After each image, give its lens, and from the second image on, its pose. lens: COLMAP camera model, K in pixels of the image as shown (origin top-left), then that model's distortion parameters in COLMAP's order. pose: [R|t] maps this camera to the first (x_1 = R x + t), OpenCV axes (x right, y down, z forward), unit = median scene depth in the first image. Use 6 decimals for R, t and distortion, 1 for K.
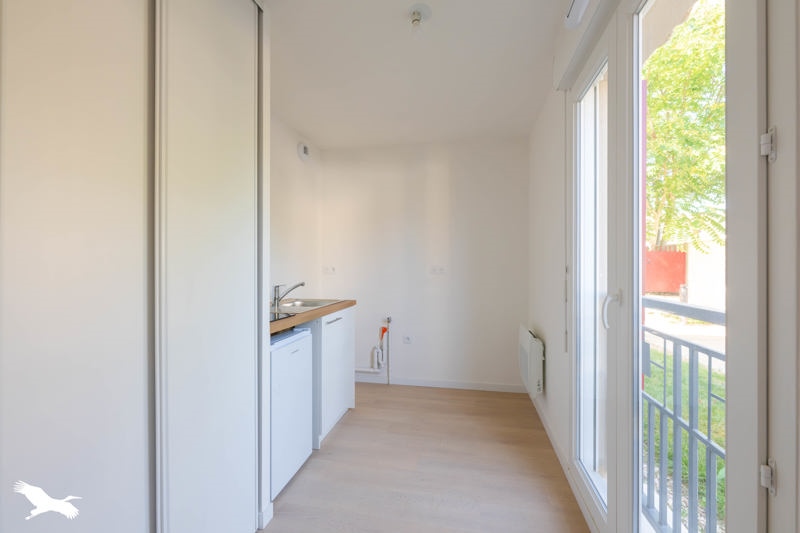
lens RADIAL K [[318.6, 0, 400.0], [0, 318.6, 266.5], [0, 0, 1]] dist [0.000197, 0.000000]
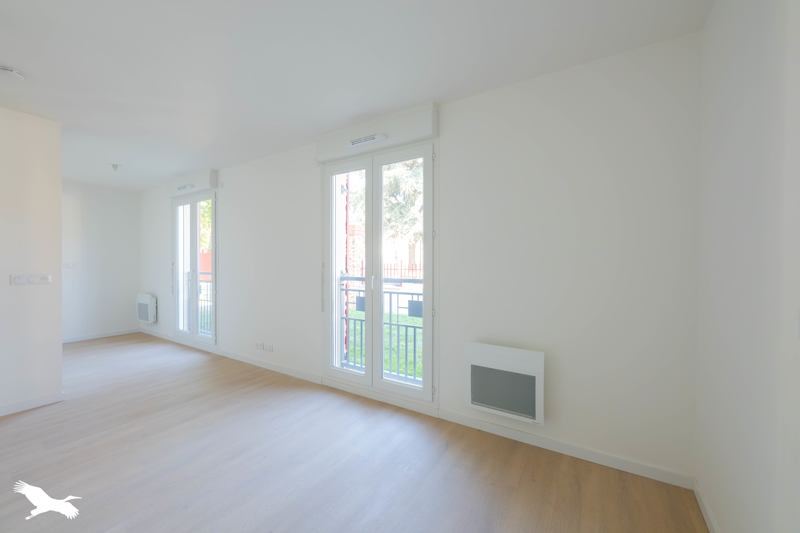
lens RADIAL K [[310.5, 0, 400.0], [0, 310.5, 266.5], [0, 0, 1]] dist [0.000838, 0.000087]
pose [[0.351722, -0.005503, 0.936088, -1.286168], [-0.004232, 0.999963, 0.007469, 0.006137], [-0.936095, -0.006589, 0.351686, -1.758542]]
